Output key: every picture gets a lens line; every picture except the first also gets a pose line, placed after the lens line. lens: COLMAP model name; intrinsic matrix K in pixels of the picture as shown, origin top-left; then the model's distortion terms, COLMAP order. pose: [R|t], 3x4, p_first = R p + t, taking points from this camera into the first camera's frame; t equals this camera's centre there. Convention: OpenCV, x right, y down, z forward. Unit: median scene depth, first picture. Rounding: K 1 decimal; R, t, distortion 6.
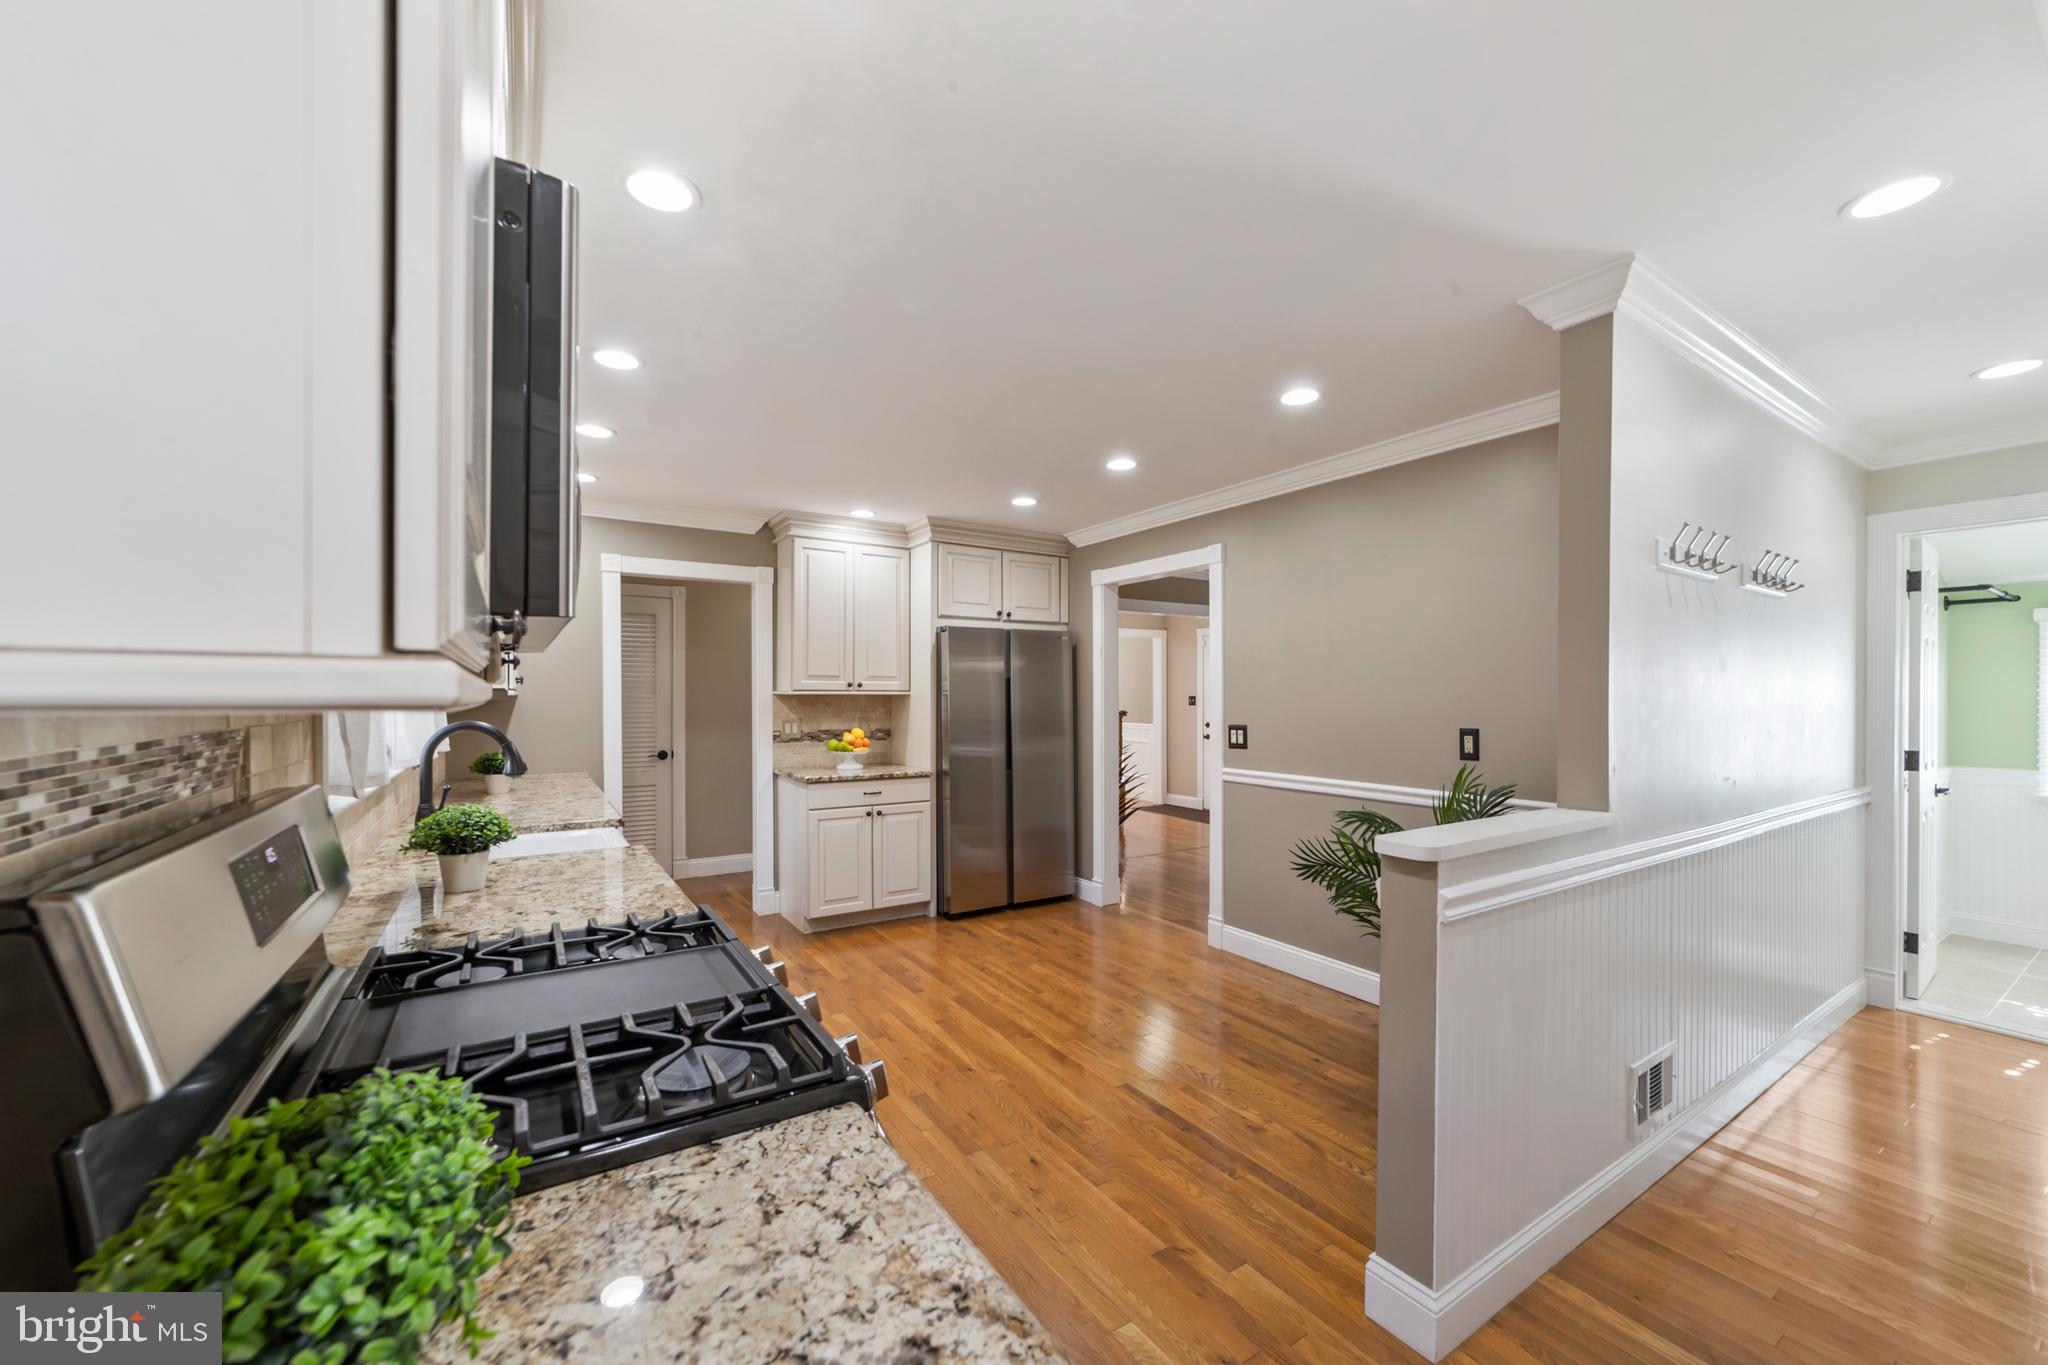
lens RADIAL K [[792.7, 0, 1030.0], [0, 792.7, 698.1], [0, 0, 1]] dist [-0.003451, 0.000114]
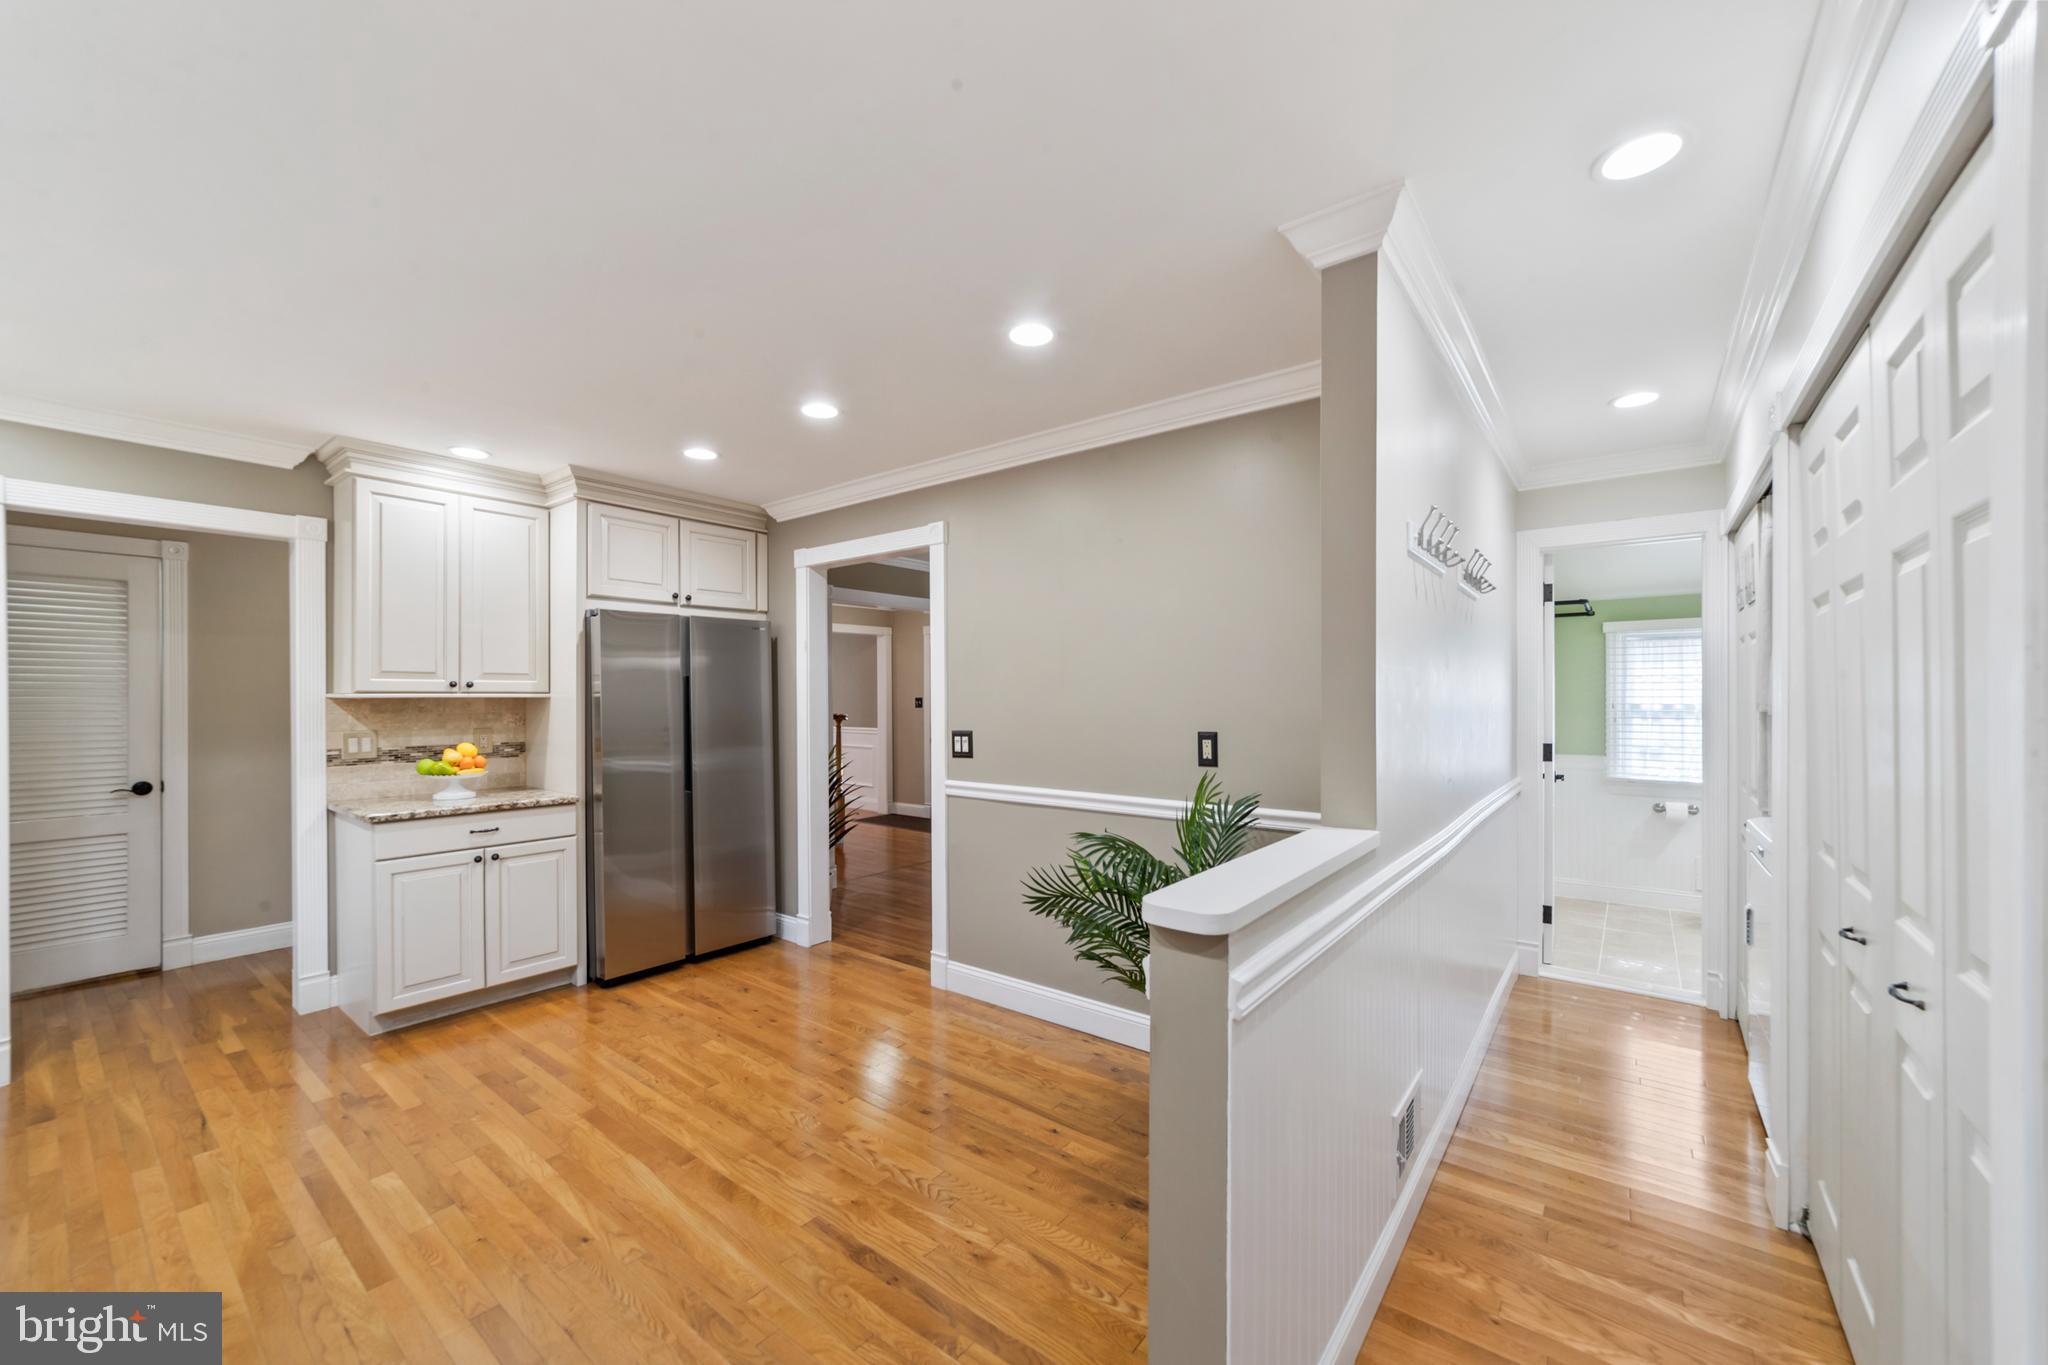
lens RADIAL K [[788.3, 0, 1024.0], [0, 788.3, 682.5], [0, 0, 1]] dist [-0.004524, 0.000108]
pose [[0.946698, 0.001592, 0.322120, 0.044378], [0.005444, 0.999766, -0.020940, -0.000381], [-0.322078, 0.021578, 0.946467, 0.148295]]
